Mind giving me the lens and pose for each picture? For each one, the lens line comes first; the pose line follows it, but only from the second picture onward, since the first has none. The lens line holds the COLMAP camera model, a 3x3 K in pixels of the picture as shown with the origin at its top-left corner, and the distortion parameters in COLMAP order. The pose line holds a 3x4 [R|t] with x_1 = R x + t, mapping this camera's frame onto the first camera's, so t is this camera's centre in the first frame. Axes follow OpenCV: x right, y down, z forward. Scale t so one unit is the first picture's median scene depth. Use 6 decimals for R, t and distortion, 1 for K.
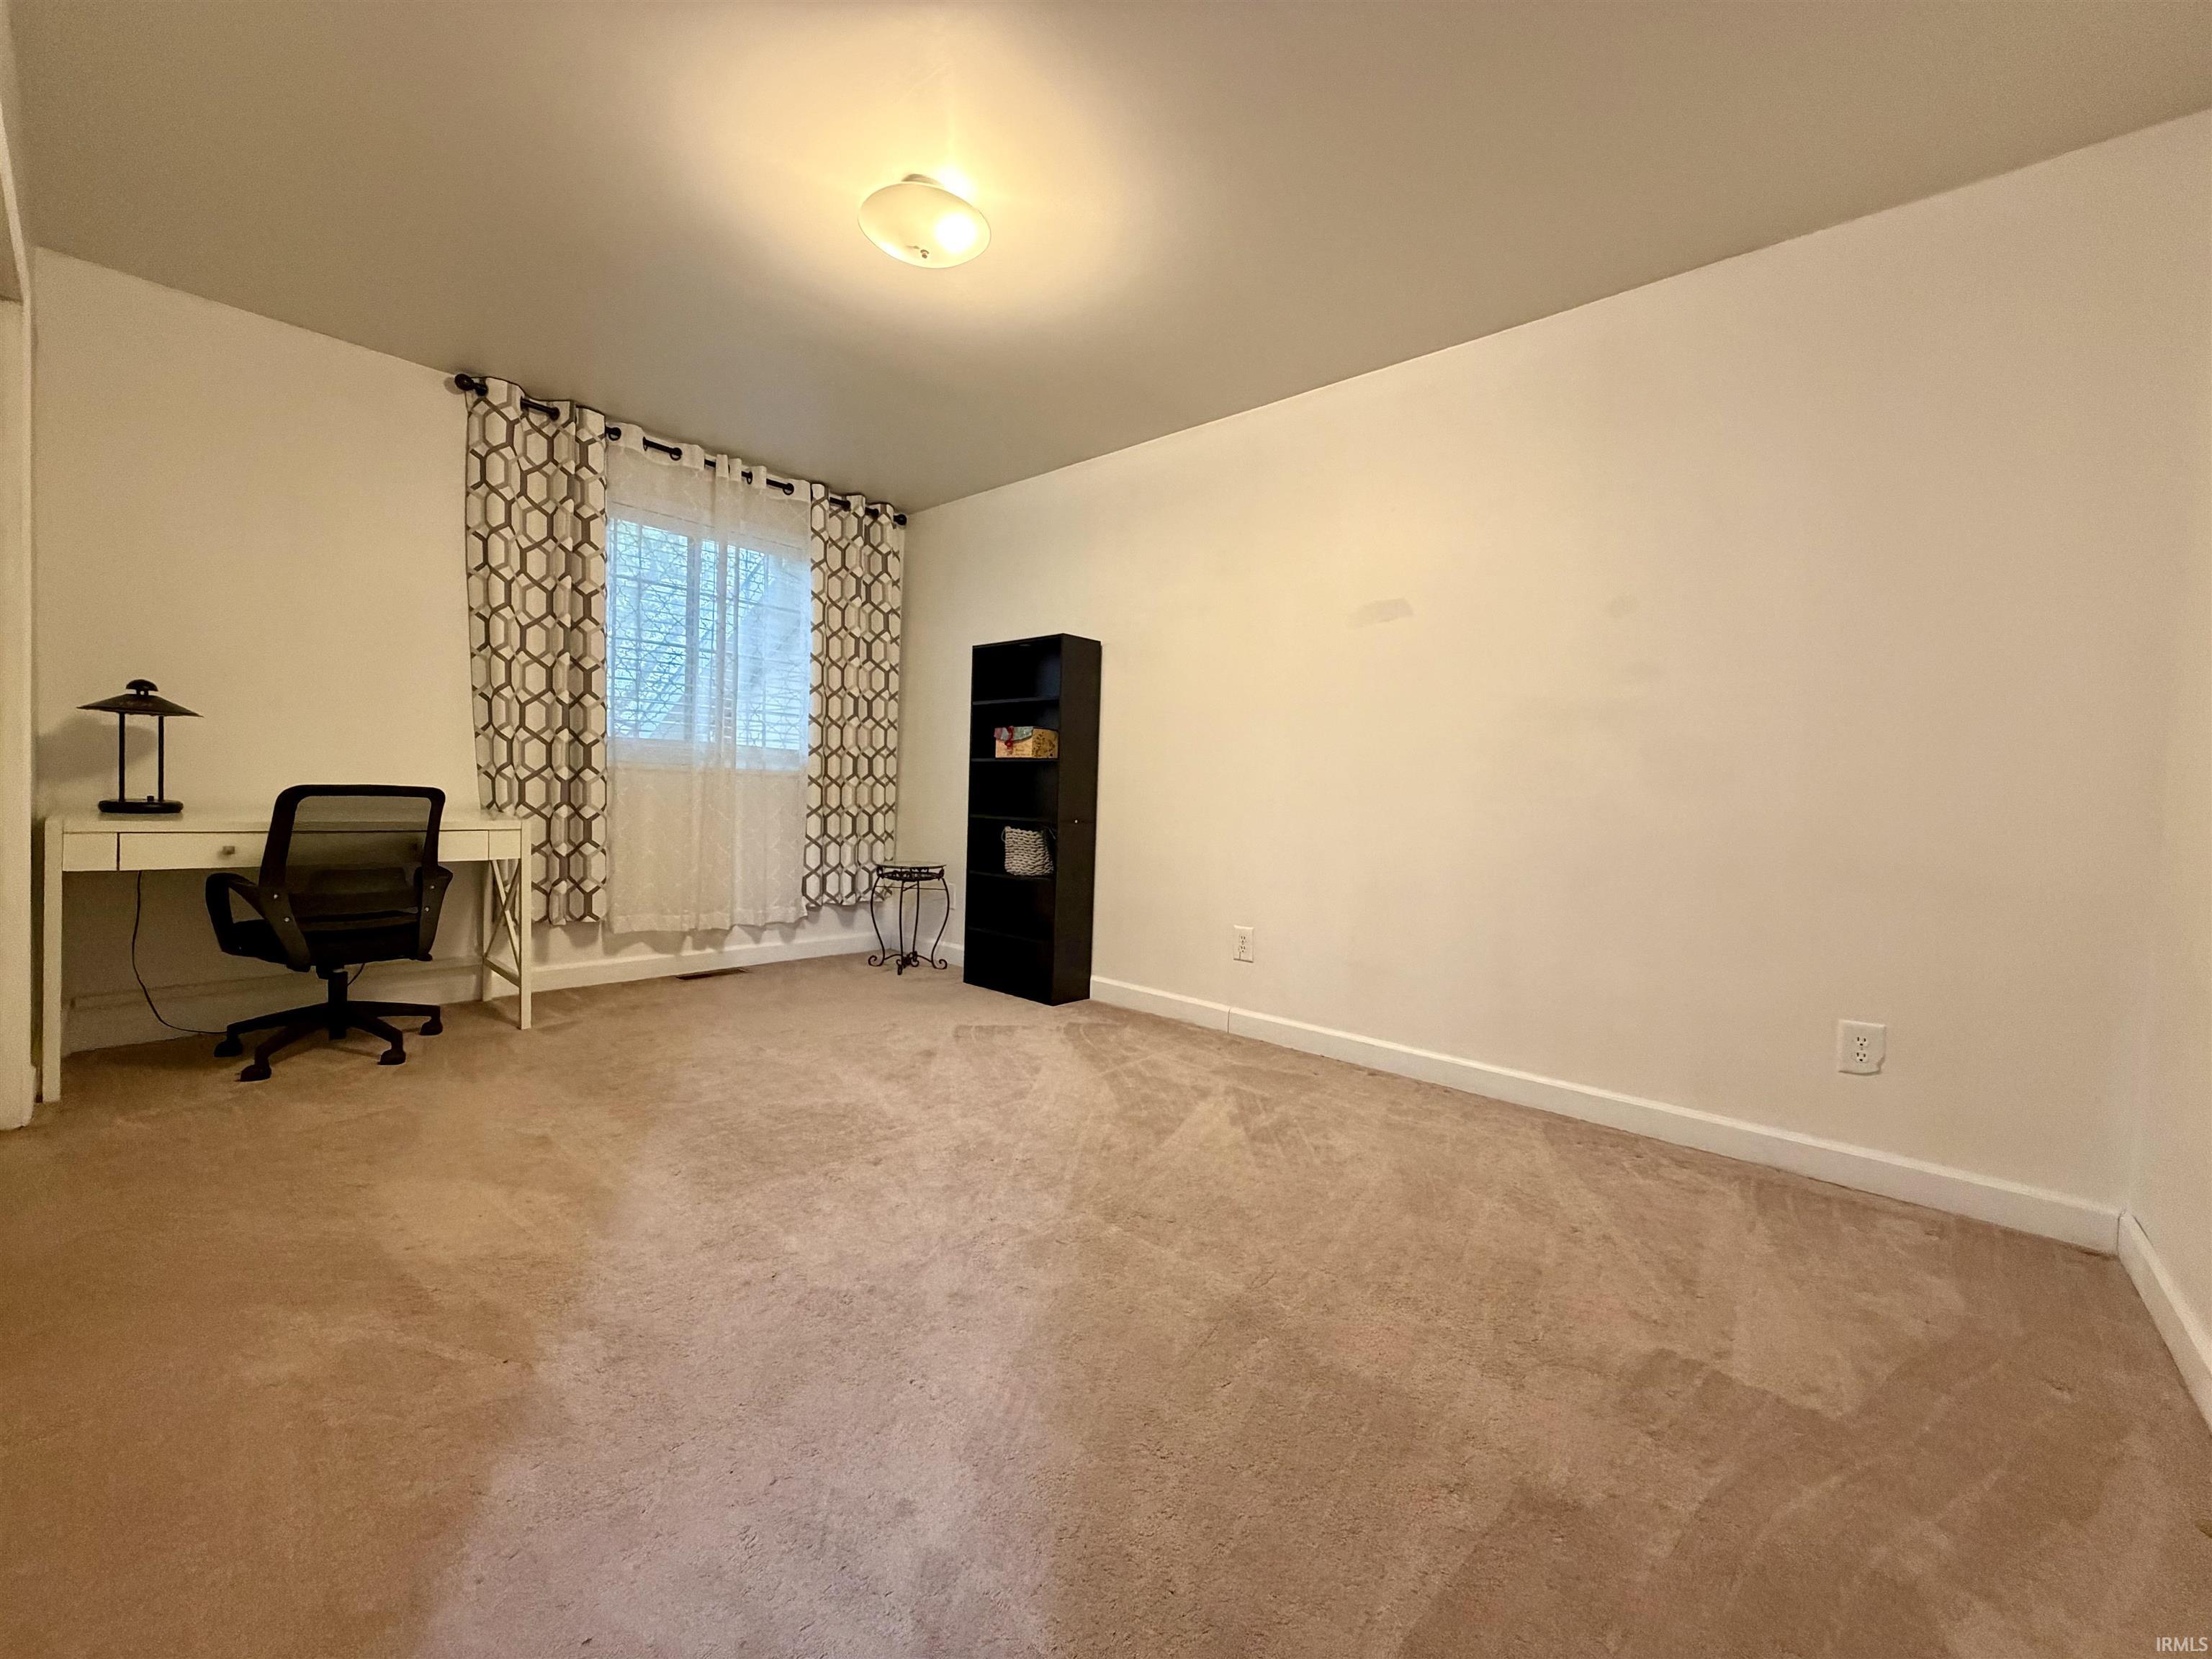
lens RADIAL K [[881.3, 0, 1111.2], [0, 881.3, 829.0], [0, 0, 1]] dist [0.001284, -0.000273]
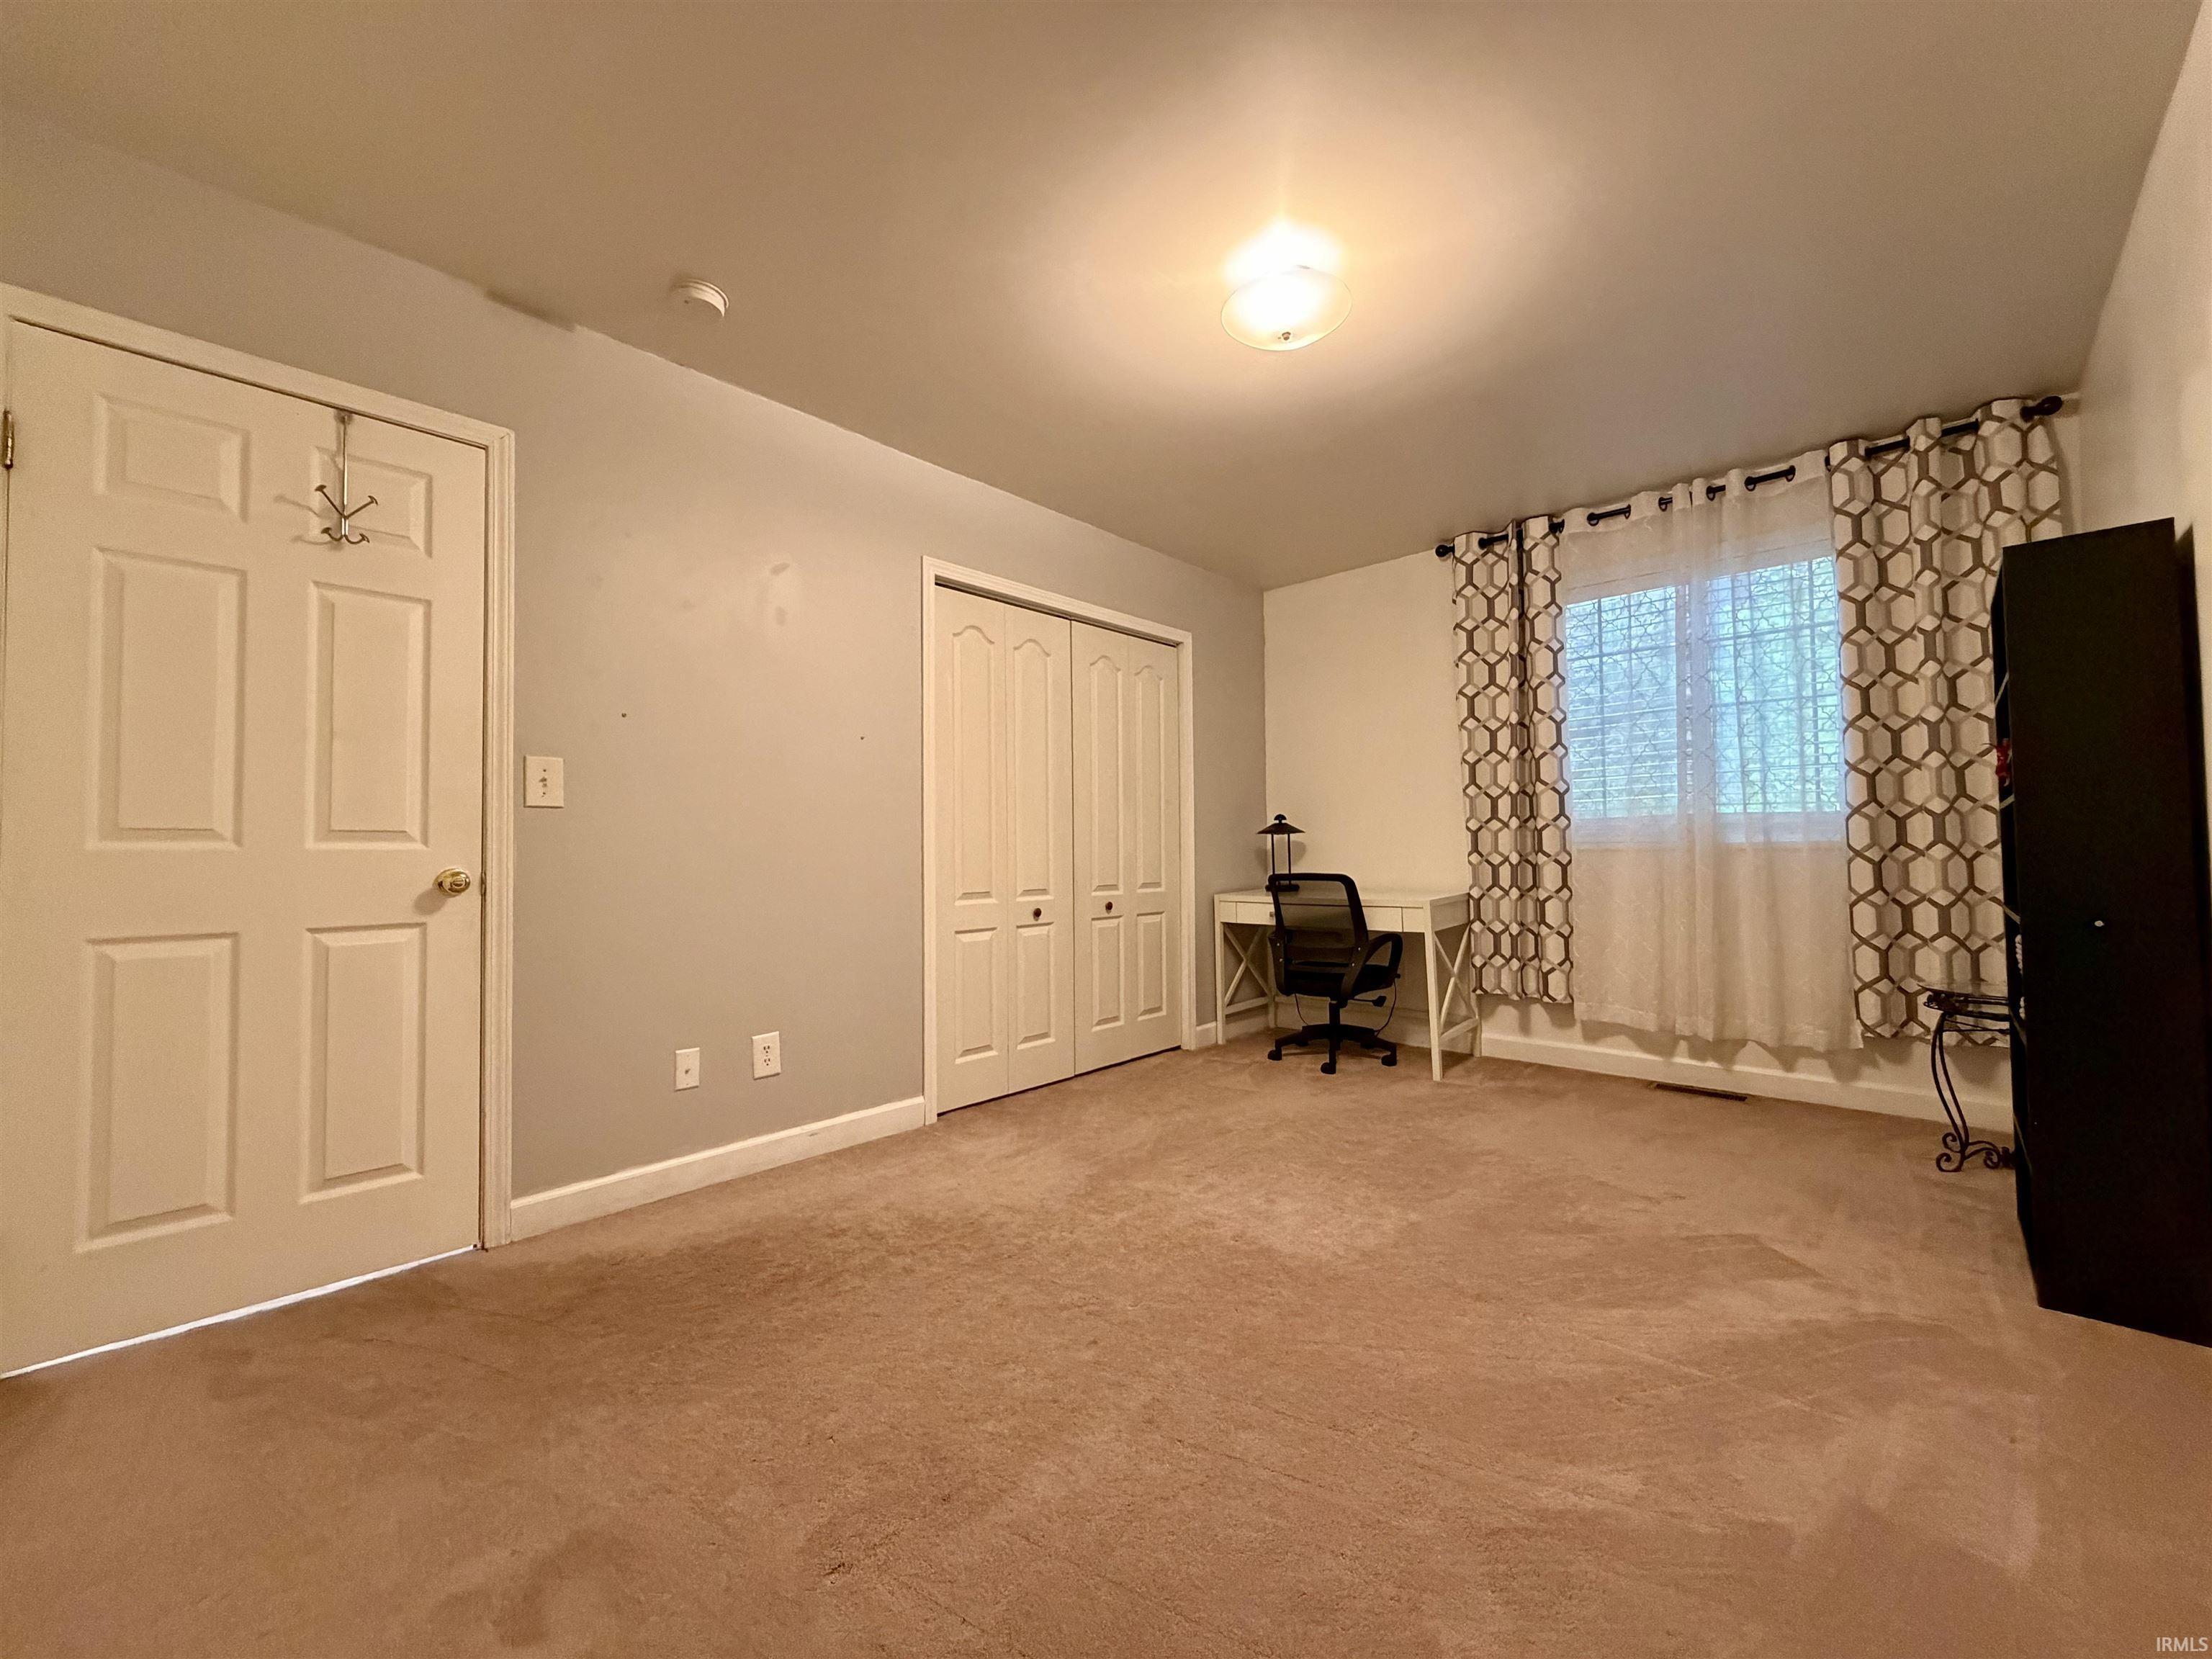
lens RADIAL K [[881.3, 0, 1110.1], [0, 881.3, 827.9], [0, 0, 1]] dist [0.001284, -0.000273]
pose [[-0.019788, -0.072516, -0.997171, 0.435149], [-0.033569, 0.996852, -0.071827, -0.005145], [0.999240, 0.032053, -0.022160, 0.492008]]
